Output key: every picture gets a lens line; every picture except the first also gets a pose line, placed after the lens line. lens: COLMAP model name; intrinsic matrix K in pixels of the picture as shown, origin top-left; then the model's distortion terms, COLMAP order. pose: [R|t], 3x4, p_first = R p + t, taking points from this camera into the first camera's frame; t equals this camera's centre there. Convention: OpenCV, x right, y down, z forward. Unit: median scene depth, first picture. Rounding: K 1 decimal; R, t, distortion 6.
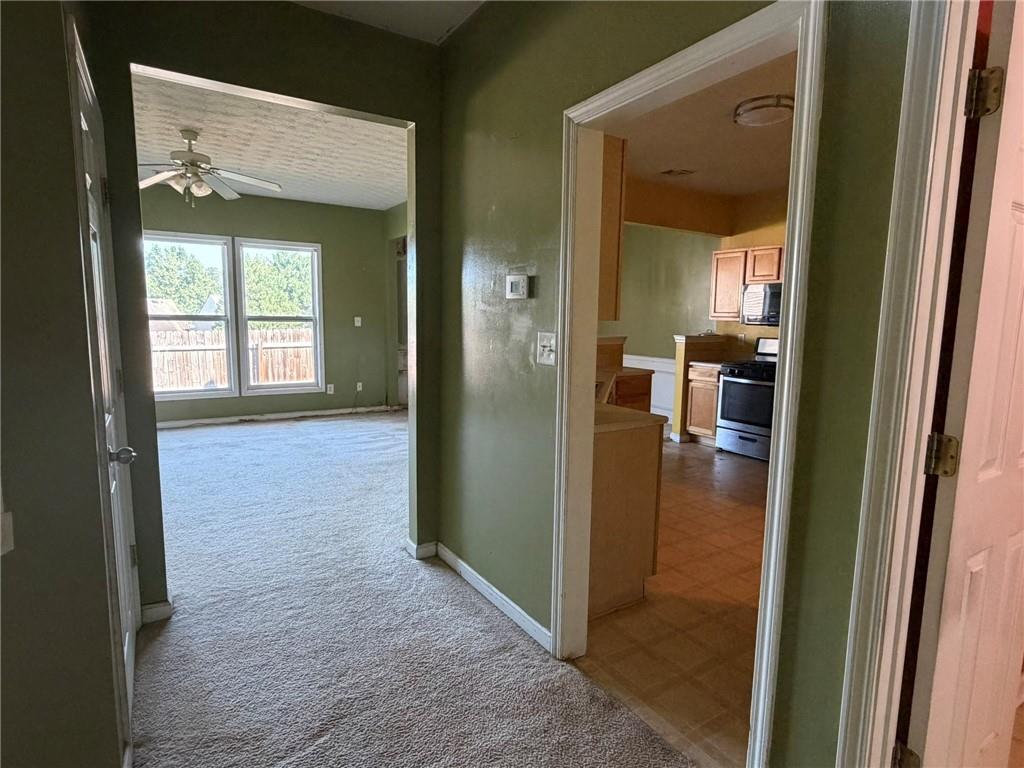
lens RADIAL K [[550.3, 0, 513.4], [0, 550.3, 383.4], [0, 0, 1]] dist [0.003539, -0.002601]
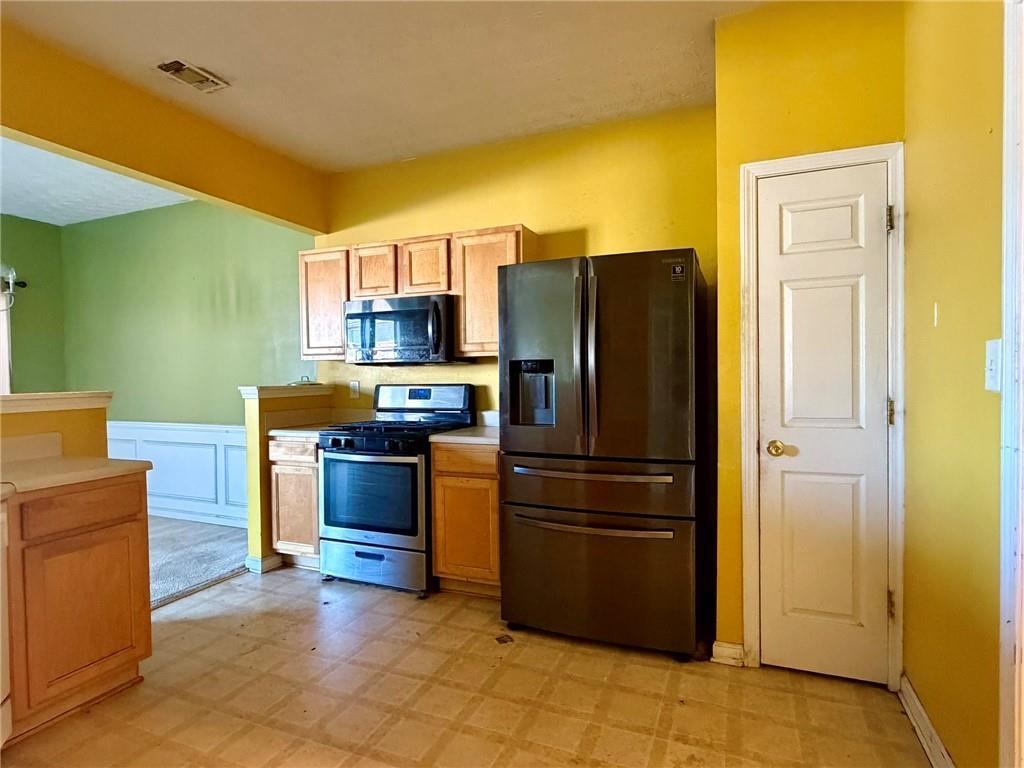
lens RADIAL K [[550.3, 0, 514.2], [0, 550.3, 388.5], [0, 0, 1]] dist [0.003539, -0.002601]
pose [[0.815547, -0.040317, 0.577285, 0.289885], [0.095324, 0.993302, -0.065296, -0.030747], [-0.570786, 0.108281, 0.813928, 0.546392]]
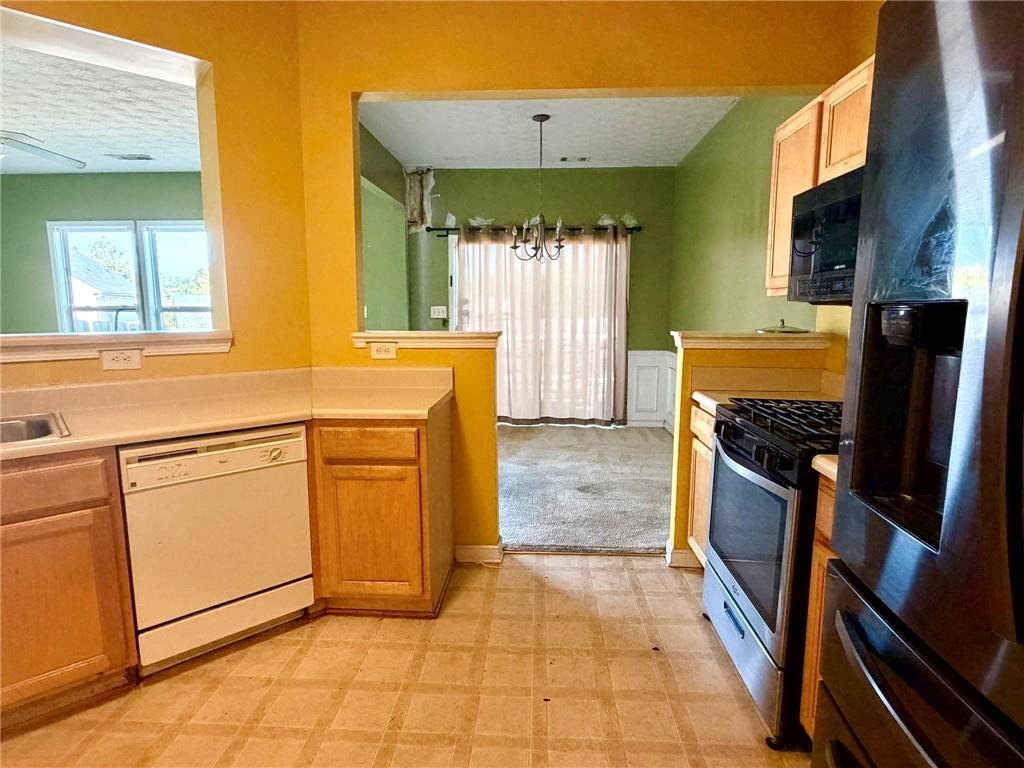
lens RADIAL K [[550.3, 0, 507.9], [0, 550.3, 383.9], [0, 0, 1]] dist [0.003539, -0.002601]
pose [[0.814023, 0.065459, -0.577132, 0.668459], [-0.060379, 0.997783, 0.028007, -0.072845], [0.577685, 0.012049, 0.816171, 0.819508]]
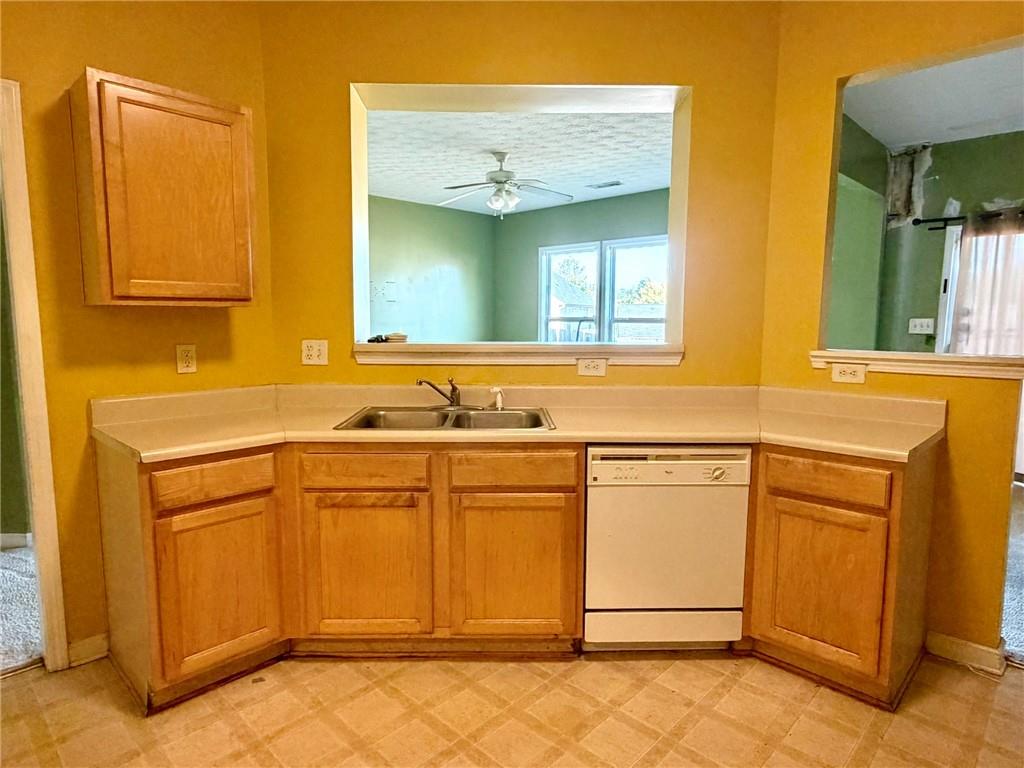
lens RADIAL K [[595.4, 0, 511.7], [0, 595.4, 384.7], [0, 0, 1]] dist [0.001521, -0.002076]
pose [[0.236195, 0.095968, -0.966955, 0.669453], [-0.119105, 0.990467, 0.069208, -0.074818], [0.964378, 0.098823, 0.245374, 0.791764]]
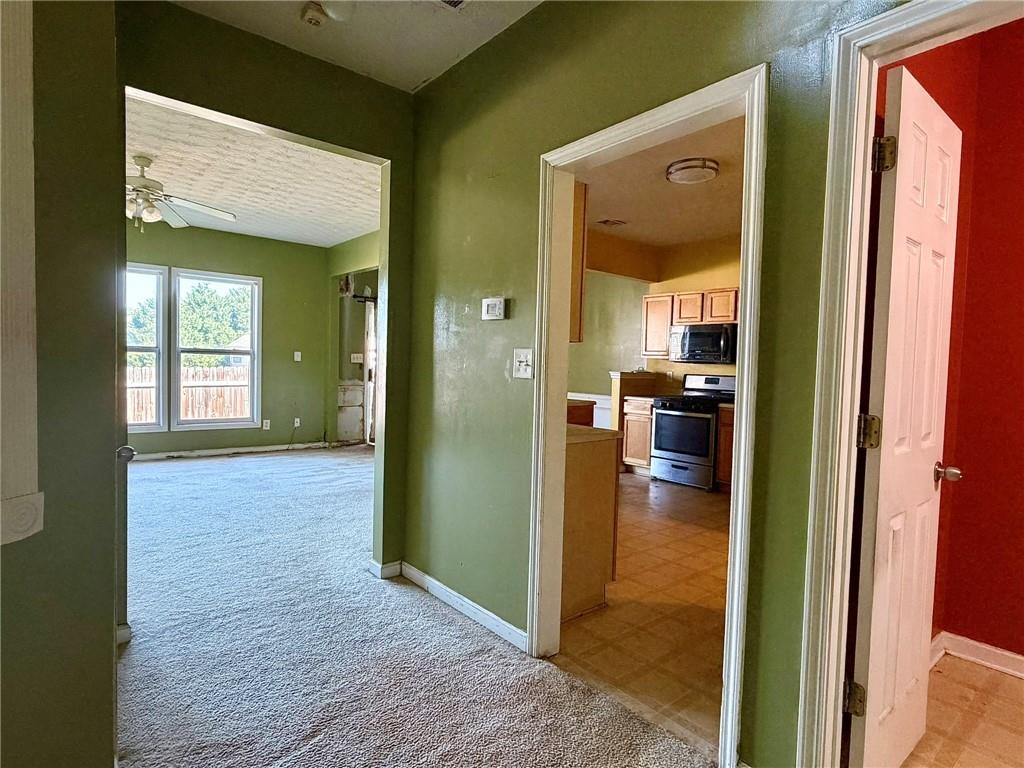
lens RADIAL K [[550.3, 0, 511.3], [0, 550.3, 383.9], [0, 0, 1]] dist [0.003539, -0.002601]
pose [[0.991266, 0.008027, 0.131636, -0.056322], [0.002949, 0.996547, -0.082973, 0.035963], [-0.131847, 0.082636, 0.987820, -0.041050]]
